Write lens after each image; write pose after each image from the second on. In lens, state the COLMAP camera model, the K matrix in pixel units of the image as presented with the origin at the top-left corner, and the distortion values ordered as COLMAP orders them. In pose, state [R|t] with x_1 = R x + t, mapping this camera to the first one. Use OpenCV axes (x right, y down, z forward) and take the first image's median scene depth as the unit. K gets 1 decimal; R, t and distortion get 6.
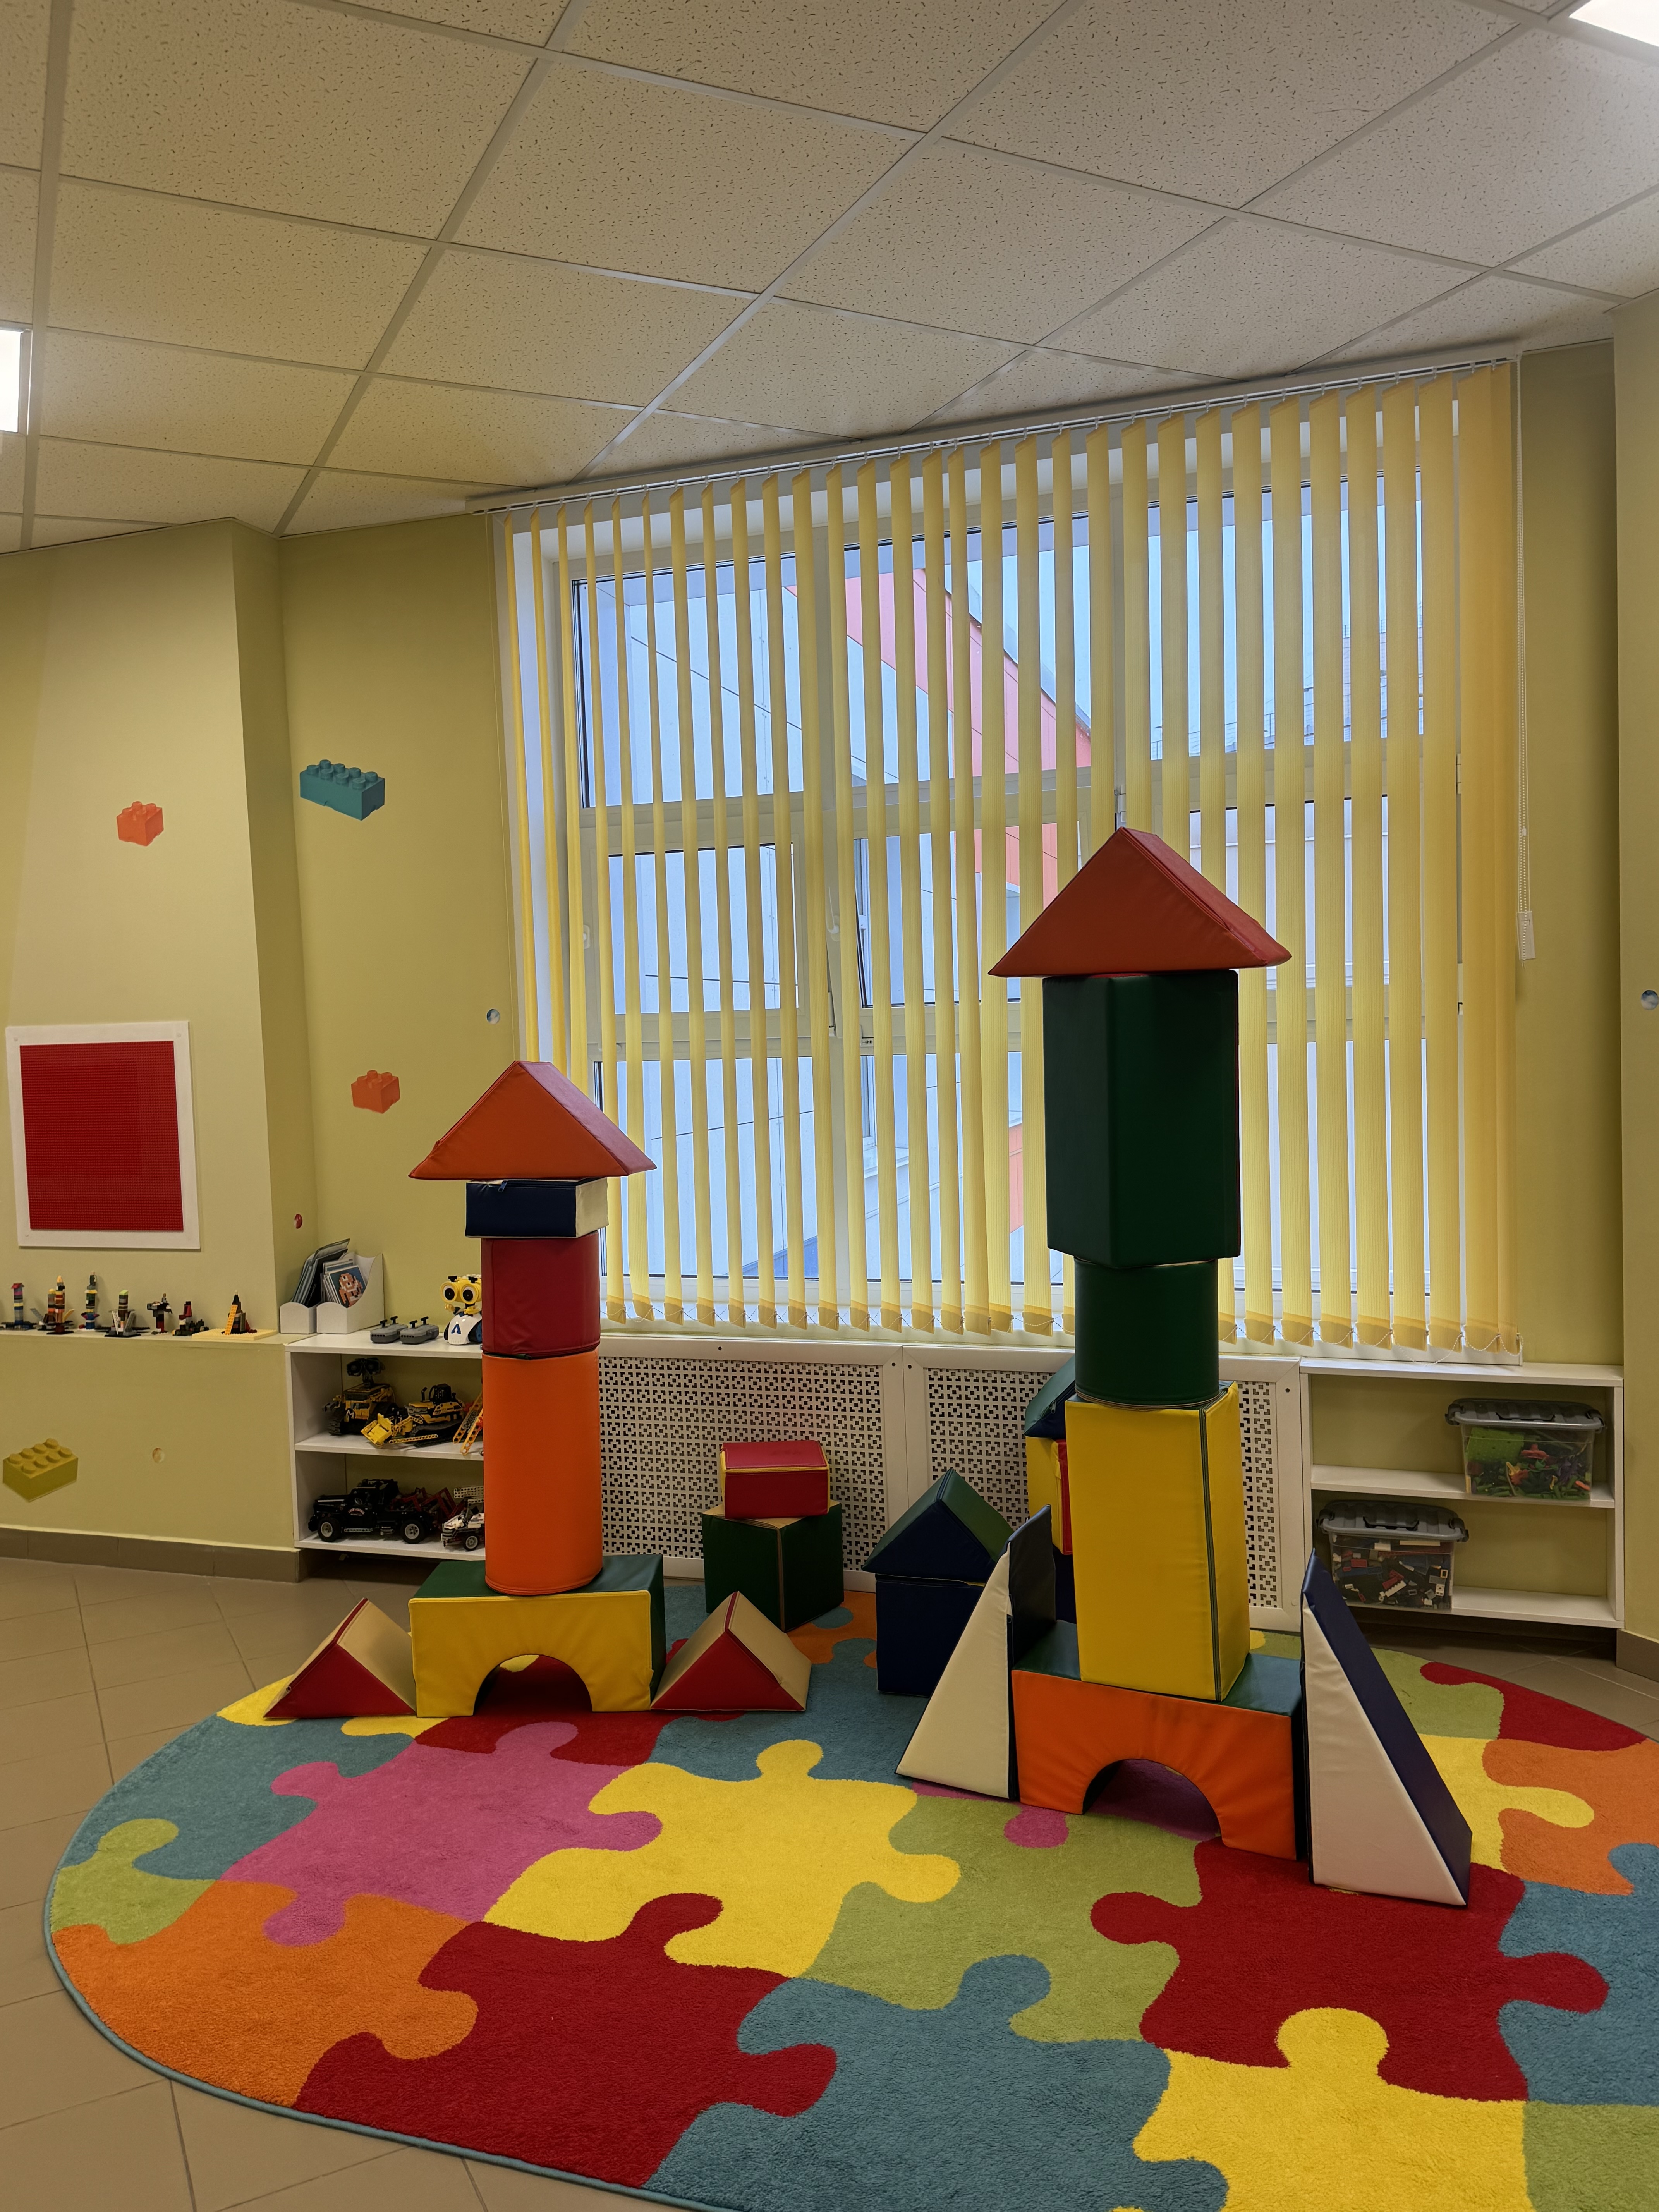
lens RADIAL K [[1629.1, 0, 829.5], [0, 1629.1, 1106.0], [0, 0, 1]] dist [0.100035, -0.143851]
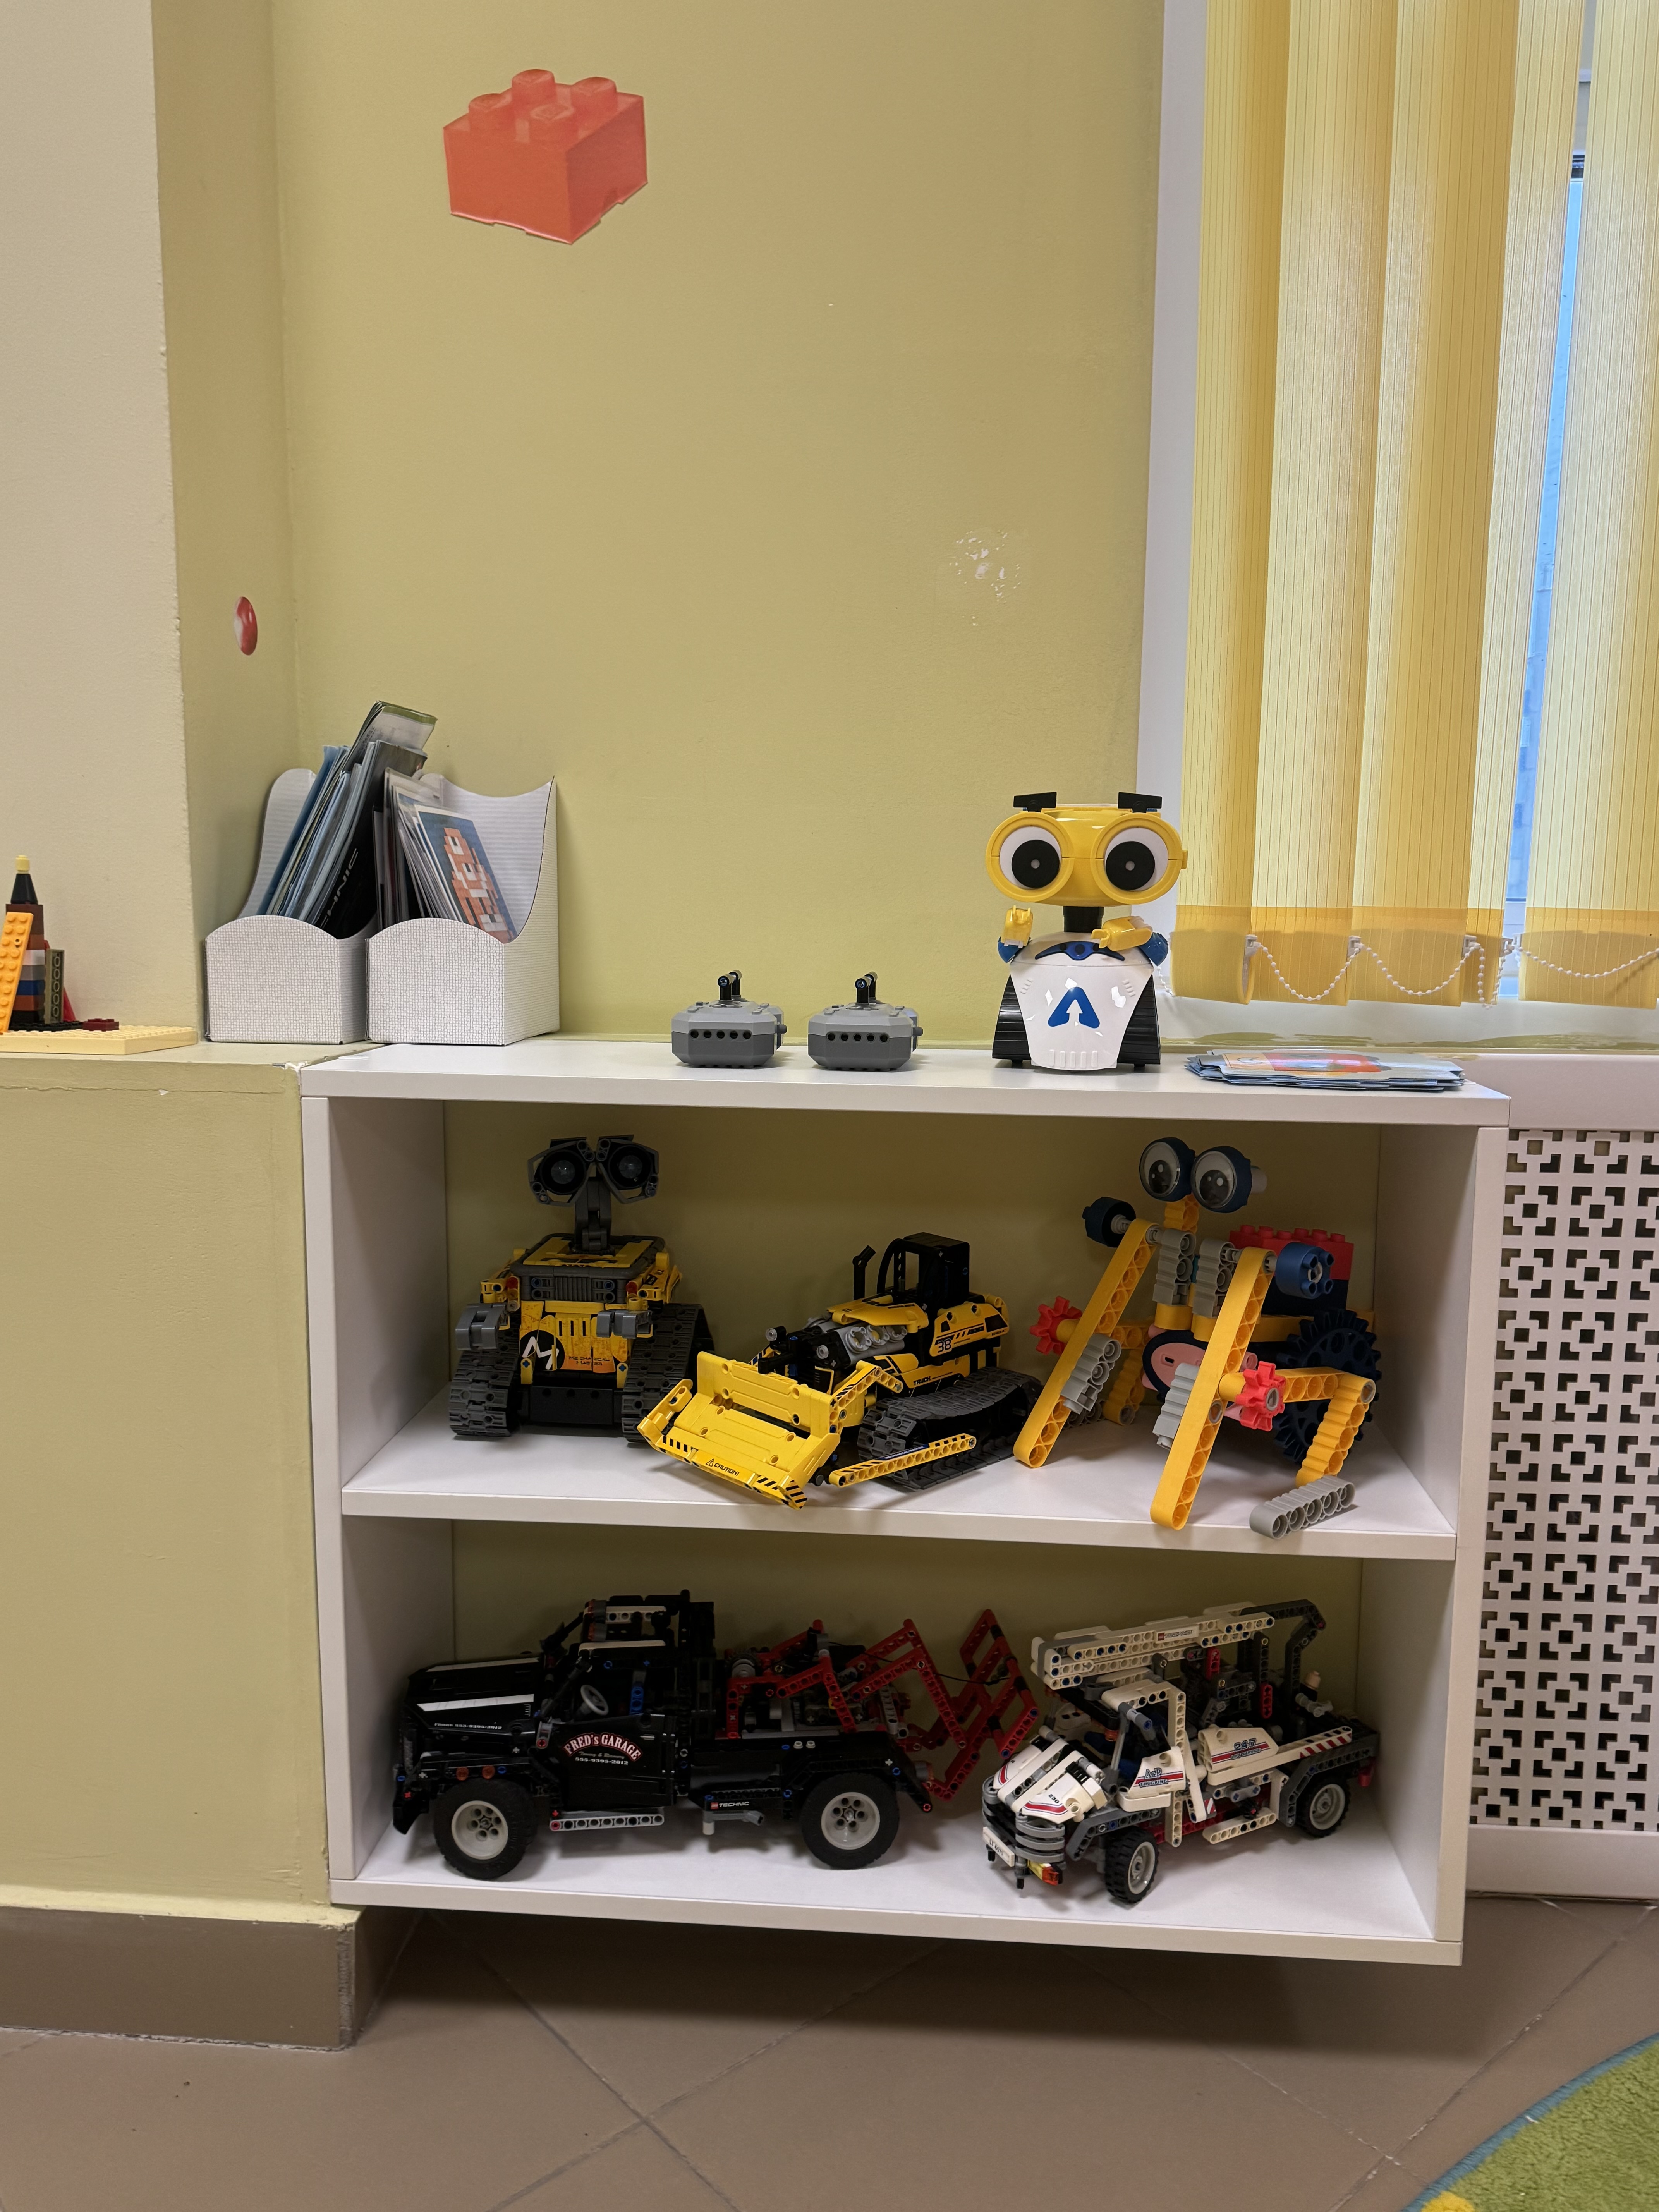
lens RADIAL K [[1629.1, 0, 829.5], [0, 1629.1, 1106.0], [0, 0, 1]] dist [0.100035, -0.143851]
pose [[0.969513, 0.009267, 0.244866, -0.321785], [-0.030120, 0.996214, 0.081553, 0.132155], [-0.243183, -0.086442, 0.966121, 0.776428]]
